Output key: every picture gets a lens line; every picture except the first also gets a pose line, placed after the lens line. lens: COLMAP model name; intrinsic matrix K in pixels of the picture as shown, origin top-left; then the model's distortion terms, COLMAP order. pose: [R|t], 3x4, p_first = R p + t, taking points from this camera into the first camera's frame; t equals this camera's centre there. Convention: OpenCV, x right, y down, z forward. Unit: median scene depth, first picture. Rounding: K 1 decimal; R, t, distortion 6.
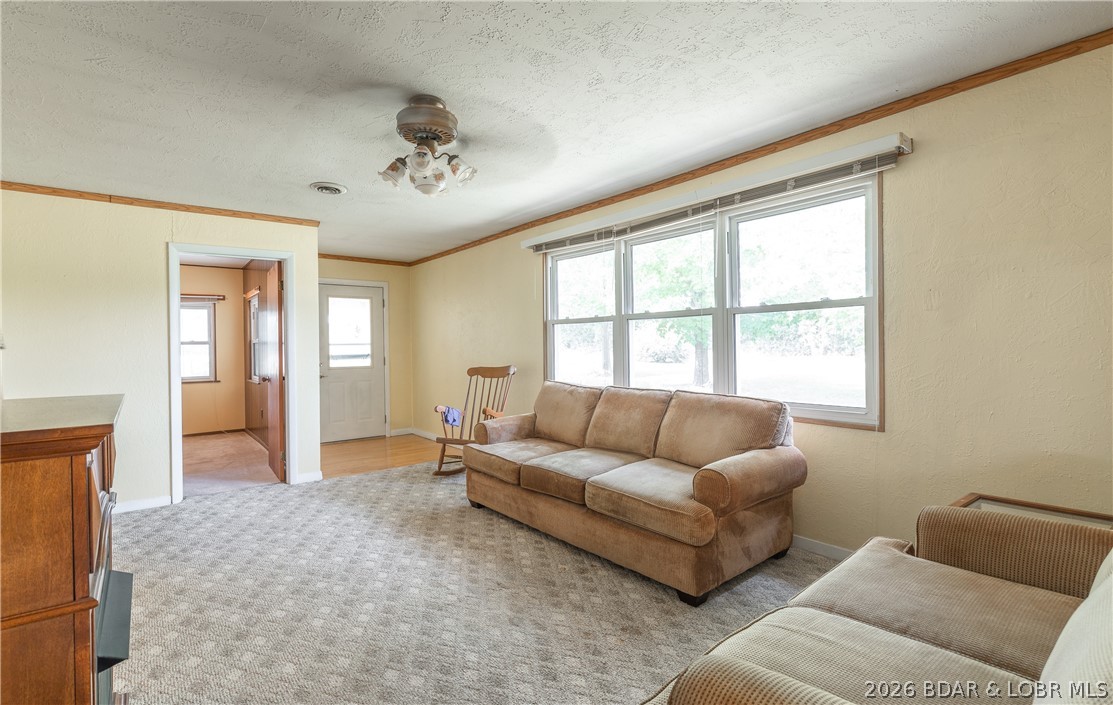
lens RADIAL K [[531.1, 0, 532.0], [0, 531.1, 345.5], [0, 0, 1]] dist [-0.003061, -0.000222]
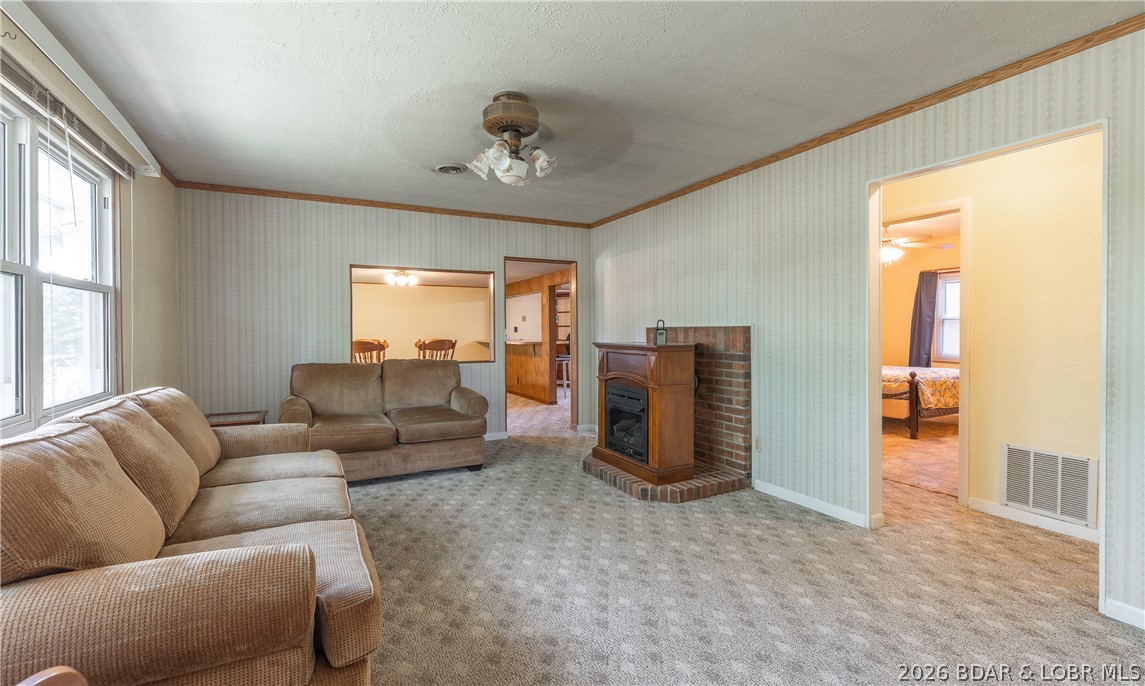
lens RADIAL K [[501.5, 0, 570.8], [0, 501.5, 336.9], [0, 0, 1]] dist [-0.000179, 0.001674]
pose [[-0.984394, 0.017009, 0.175155, -0.431626], [0.017993, 0.999830, 0.004027, 0.021454], [-0.175057, 0.007116, -0.984533, 1.761878]]
